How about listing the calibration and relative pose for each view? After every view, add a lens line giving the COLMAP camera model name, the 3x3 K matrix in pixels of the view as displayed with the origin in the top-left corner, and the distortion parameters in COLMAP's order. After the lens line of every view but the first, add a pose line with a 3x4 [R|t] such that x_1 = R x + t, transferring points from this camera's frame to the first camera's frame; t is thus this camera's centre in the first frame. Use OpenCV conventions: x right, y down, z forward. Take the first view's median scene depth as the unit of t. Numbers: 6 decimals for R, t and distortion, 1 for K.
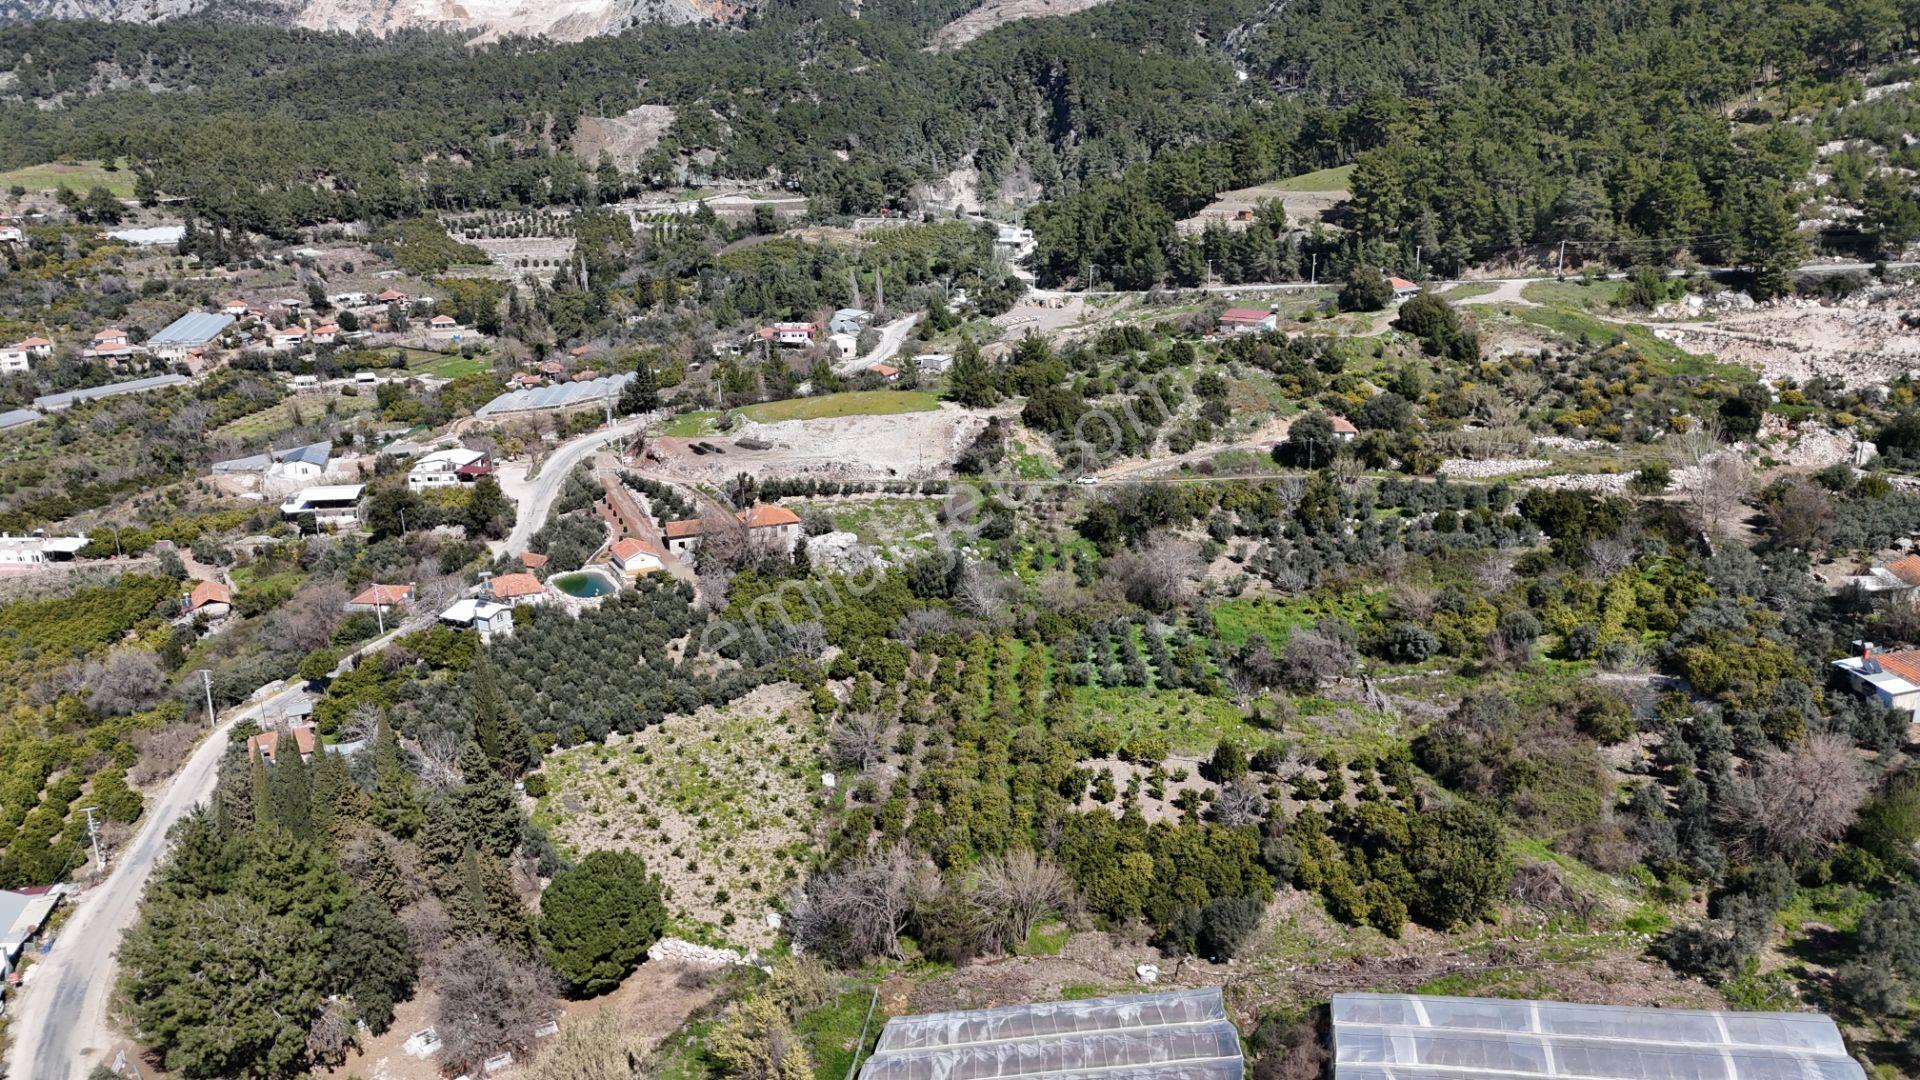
lens RADIAL K [[1405.6, 0, 955.7], [0, 1405.6, 537.3], [0, 0, 1]] dist [0.067815, -0.064005]
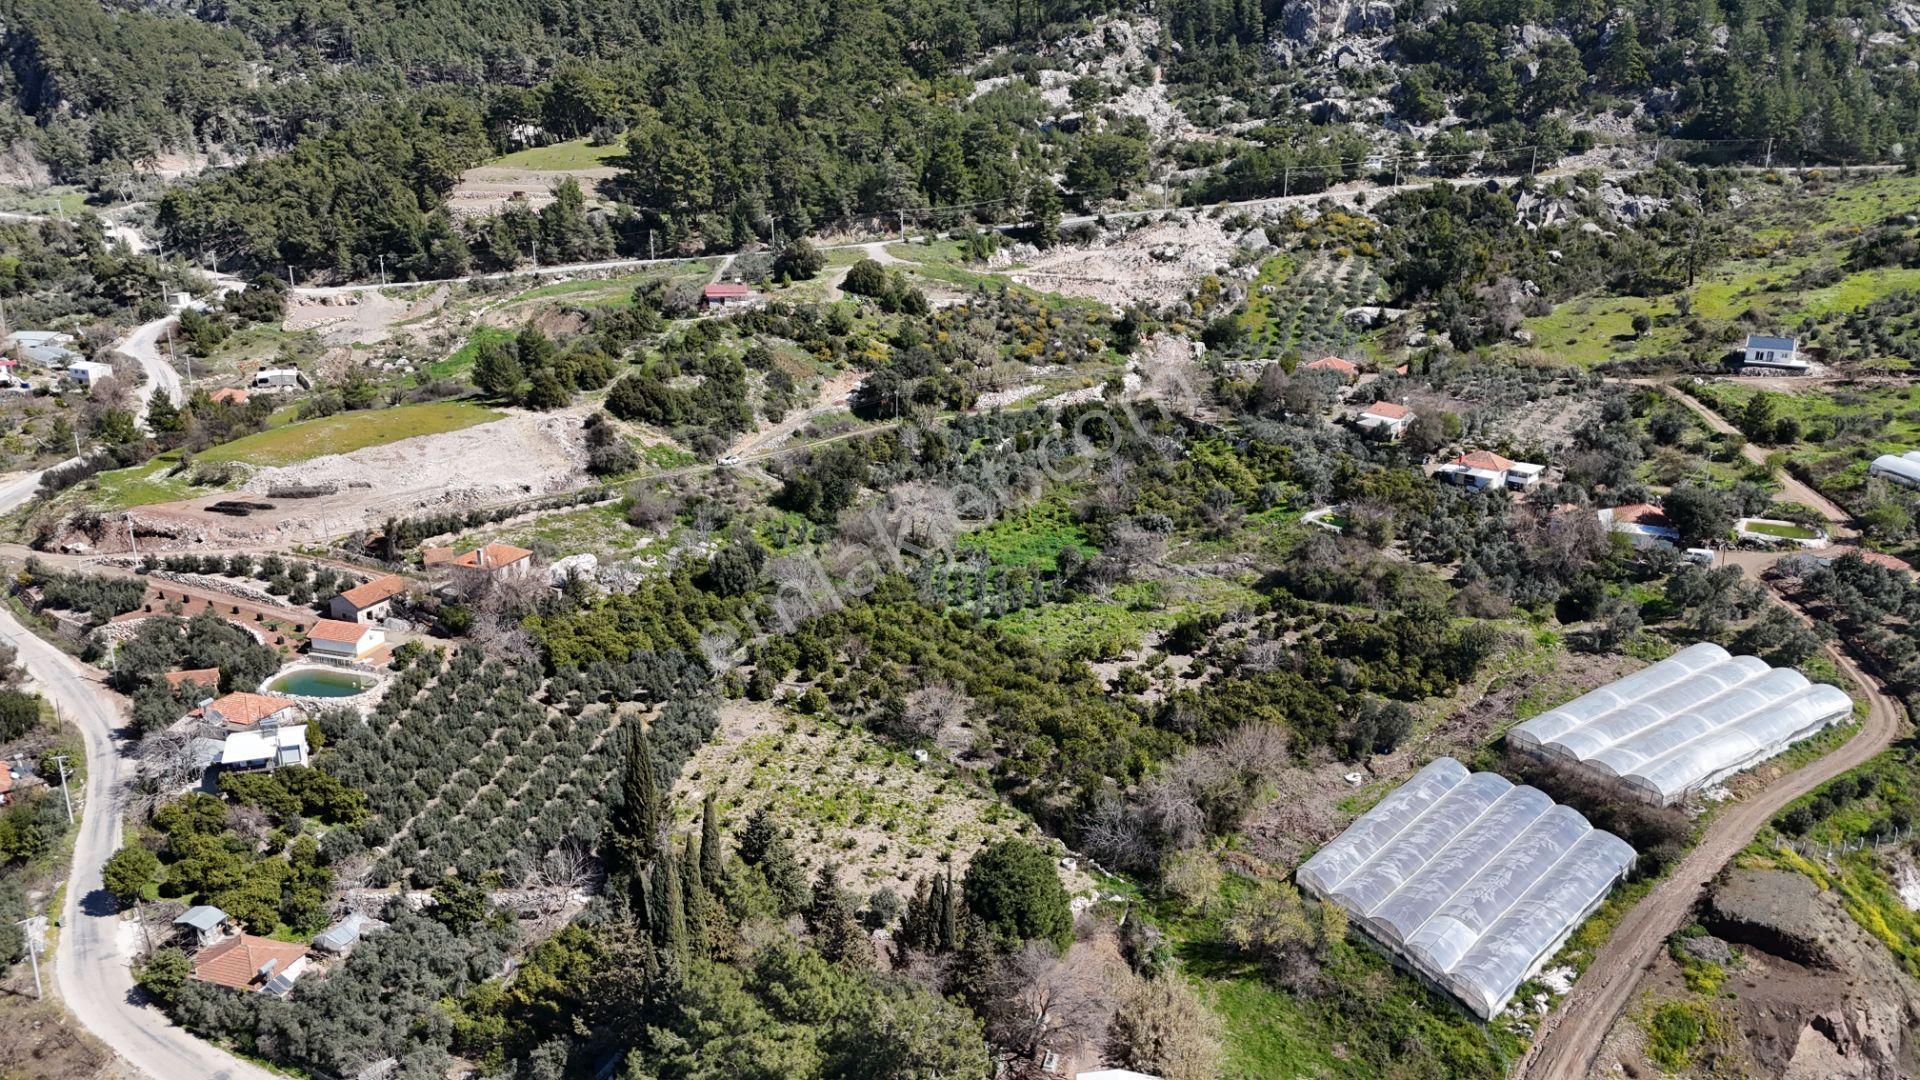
lens RADIAL K [[1405.6, 0, 959.6], [0, 1405.6, 552.8], [0, 0, 1]] dist [0.067815, -0.064005]
pose [[0.708842, -0.207371, 0.674196, -0.306299], [0.189447, 0.976660, 0.101221, -0.029610], [-0.679450, 0.055975, 0.731583, 0.094335]]
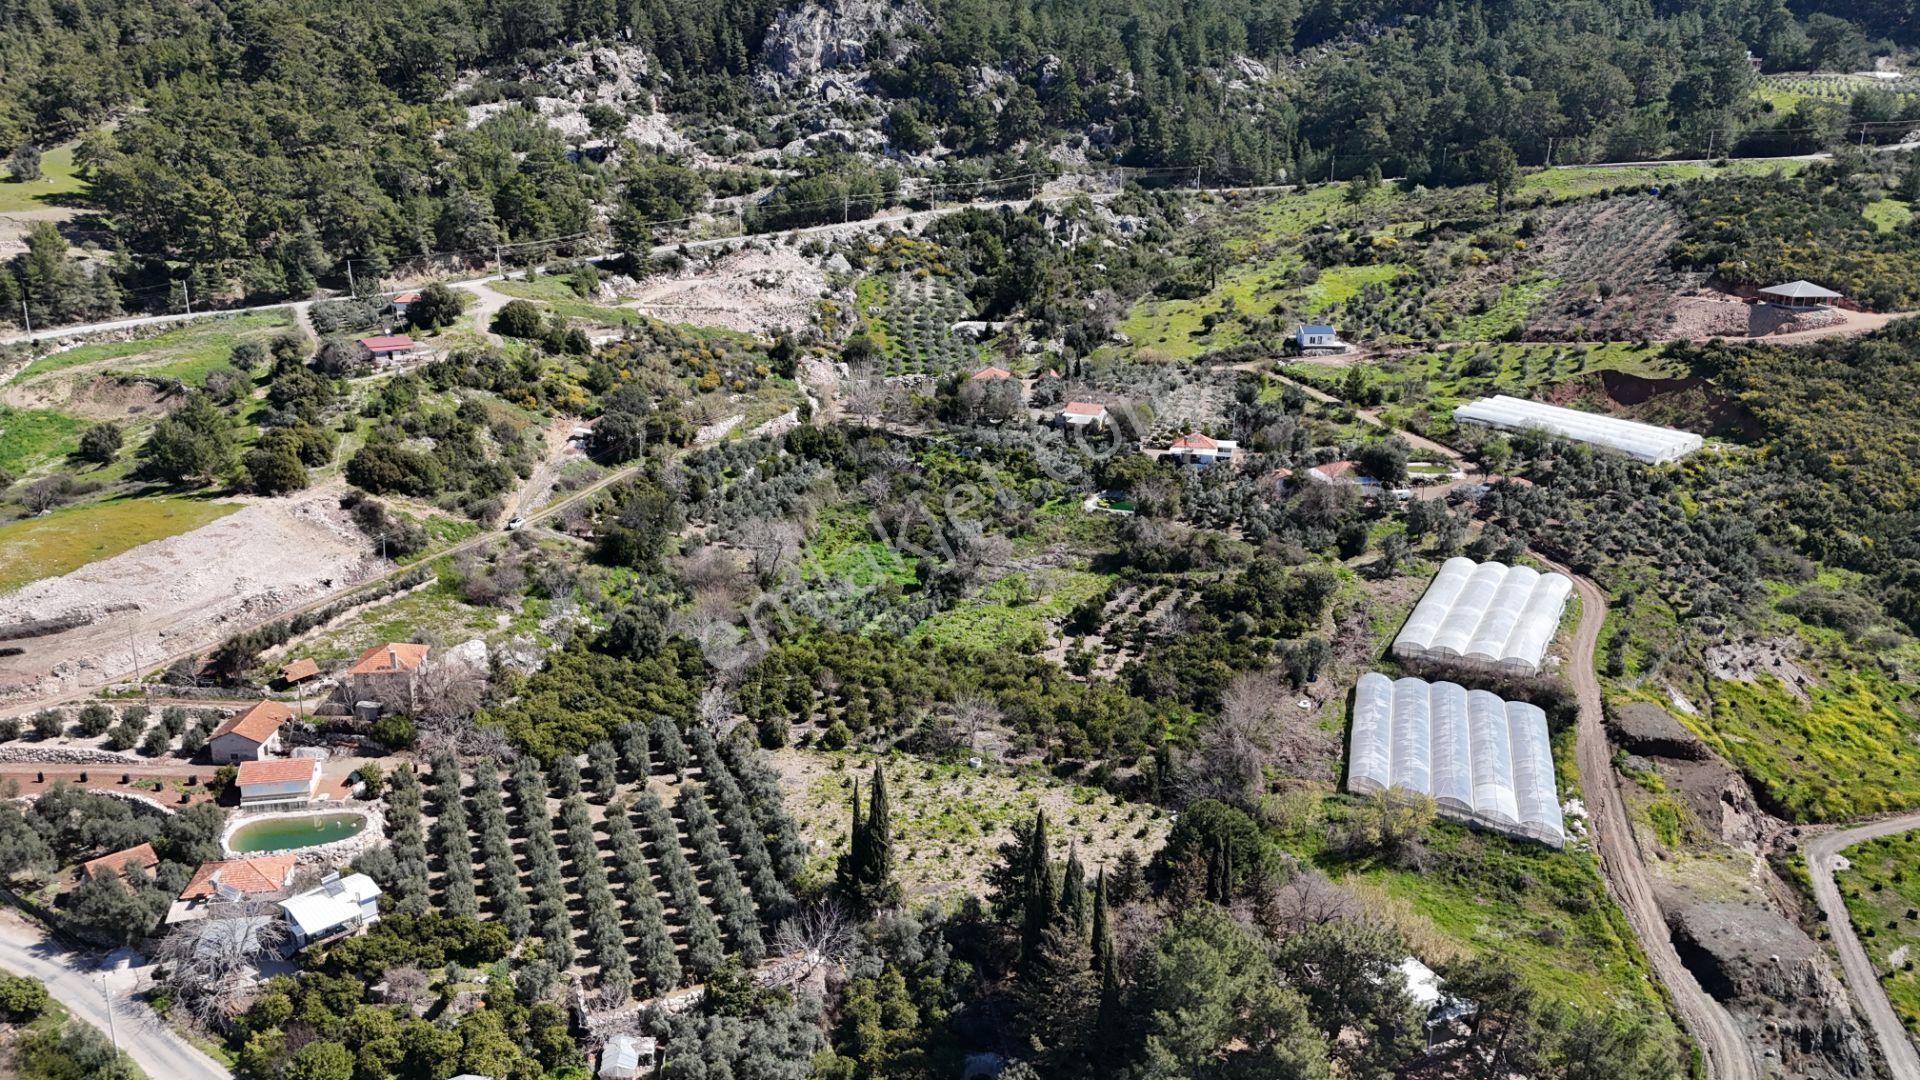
lens RADIAL K [[1405.6, 0, 961.4], [0, 1405.6, 556.2], [0, 0, 1]] dist [0.067815, -0.064005]
pose [[0.280811, -0.274375, 0.919708, -0.440762], [0.259254, 0.944328, 0.202563, -0.084831], [-0.924085, 0.181556, 0.336310, 0.258404]]
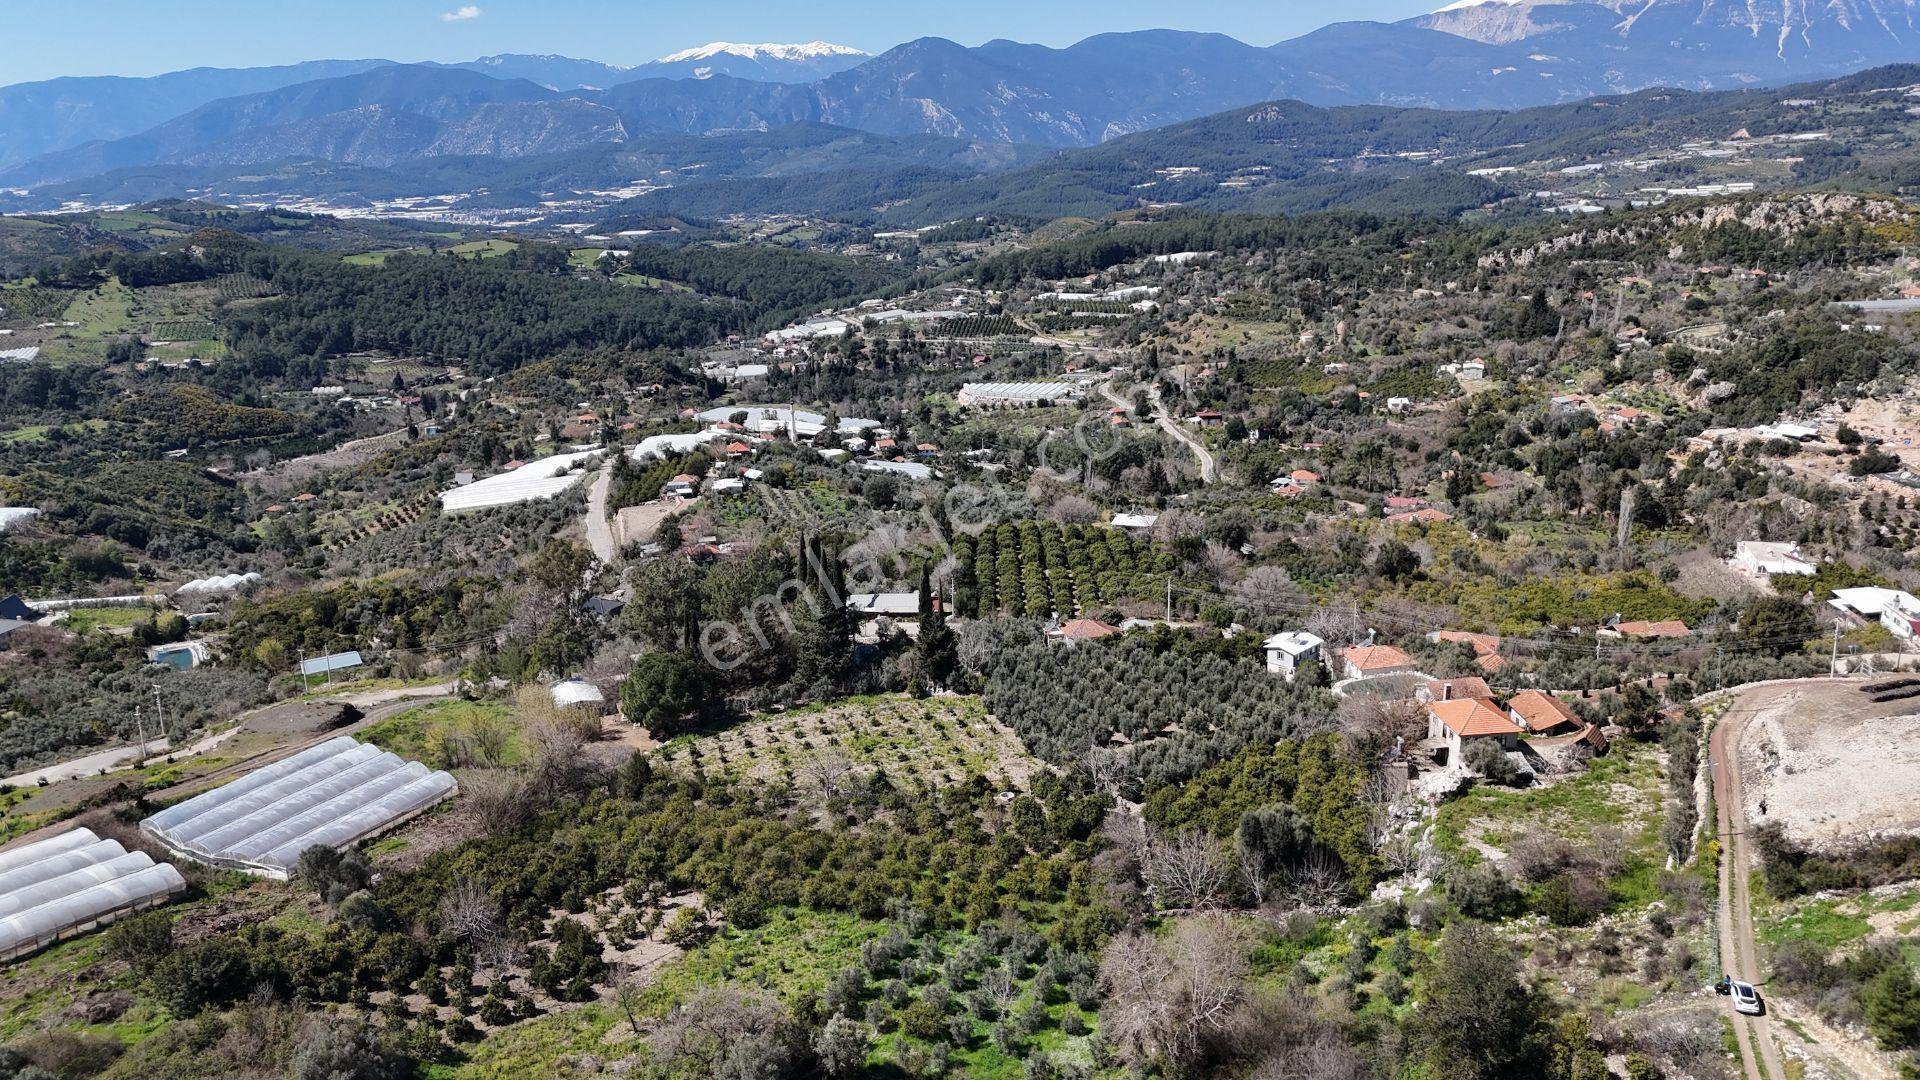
lens RADIAL K [[1405.6, 0, 975.1], [0, 1405.6, 551.2], [0, 0, 1]] dist [0.067815, -0.064005]
pose [[-0.295350, 0.279110, -0.913710, 0.326539], [-0.253938, 0.899040, 0.356712, -0.161502], [0.921023, 0.337380, -0.194655, 0.520543]]
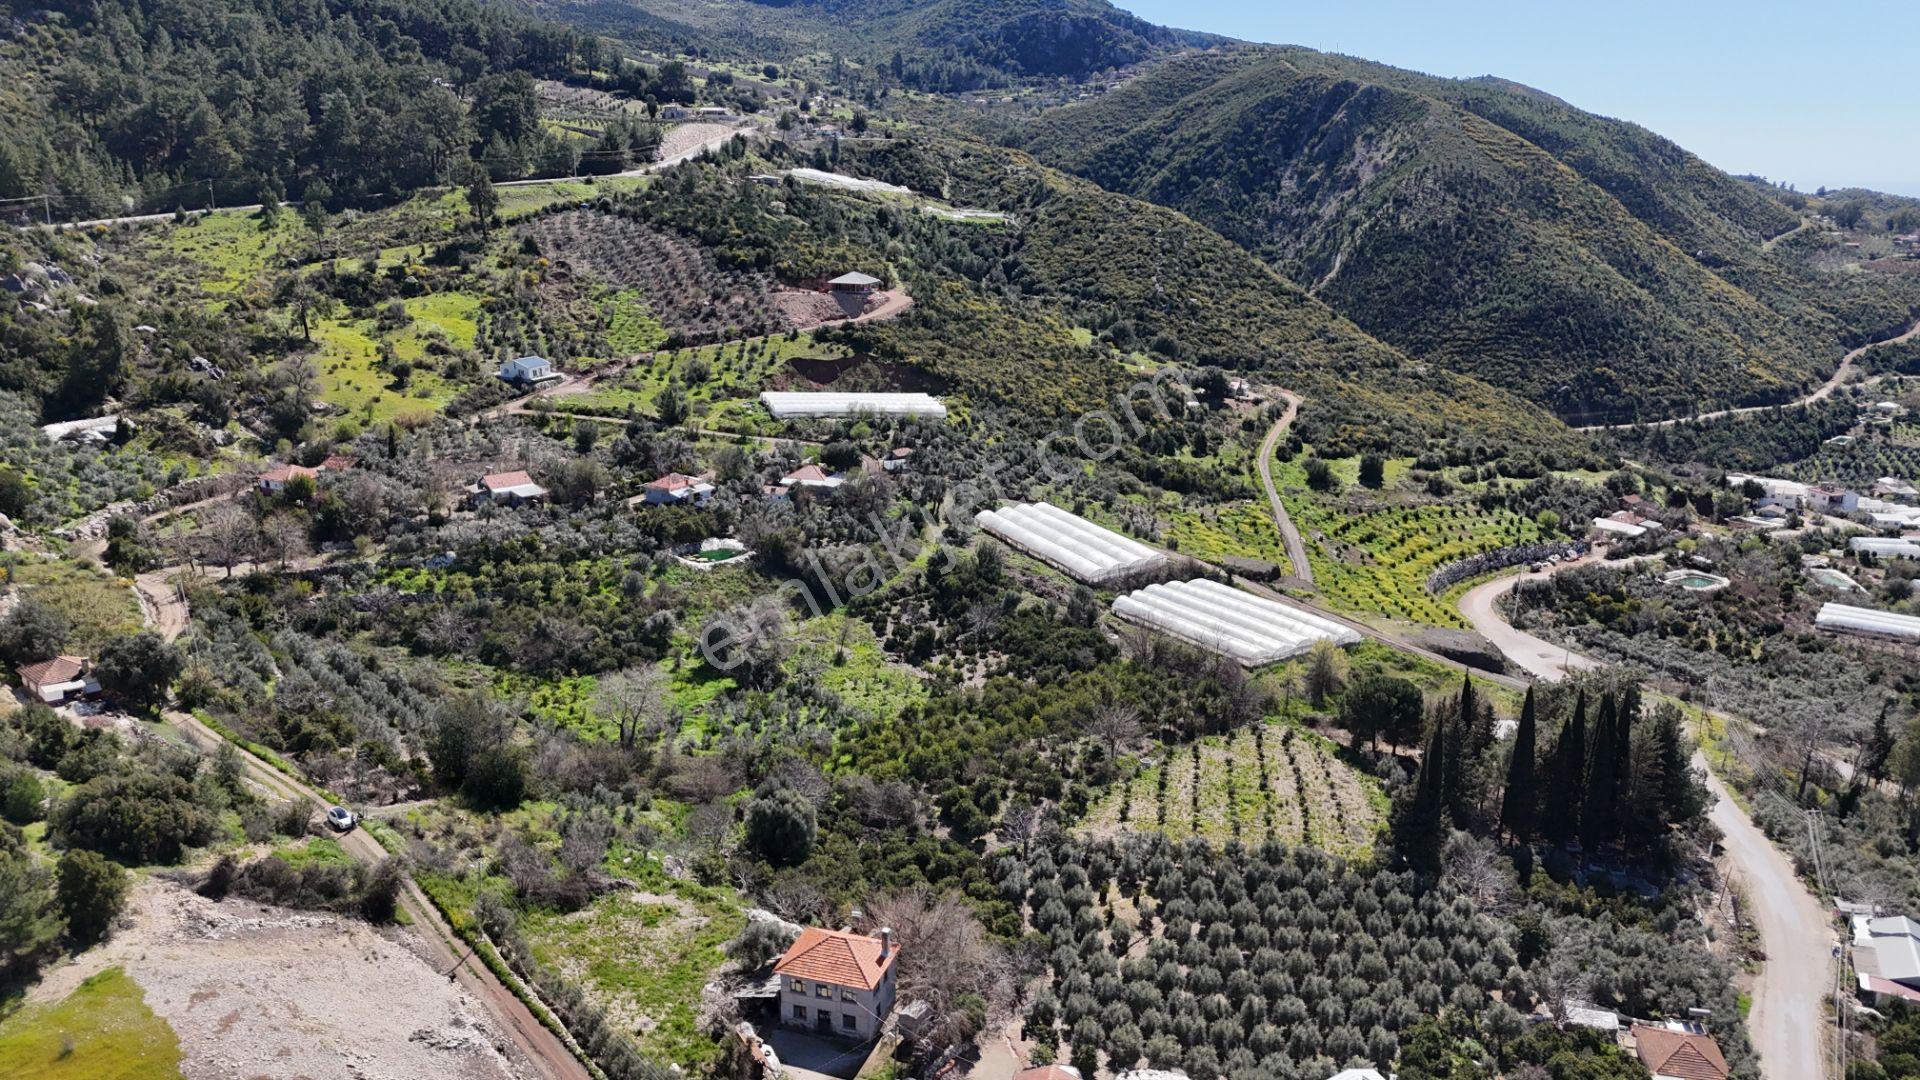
lens RADIAL K [[1405.6, 0, 964.9], [0, 1405.6, 546.6], [0, 0, 1]] dist [0.067815, -0.064005]
pose [[-0.759882, -0.178424, 0.625096, -0.280476], [0.178526, 0.867344, 0.464590, -0.228215], [-0.625067, 0.464629, -0.627225, 0.727620]]
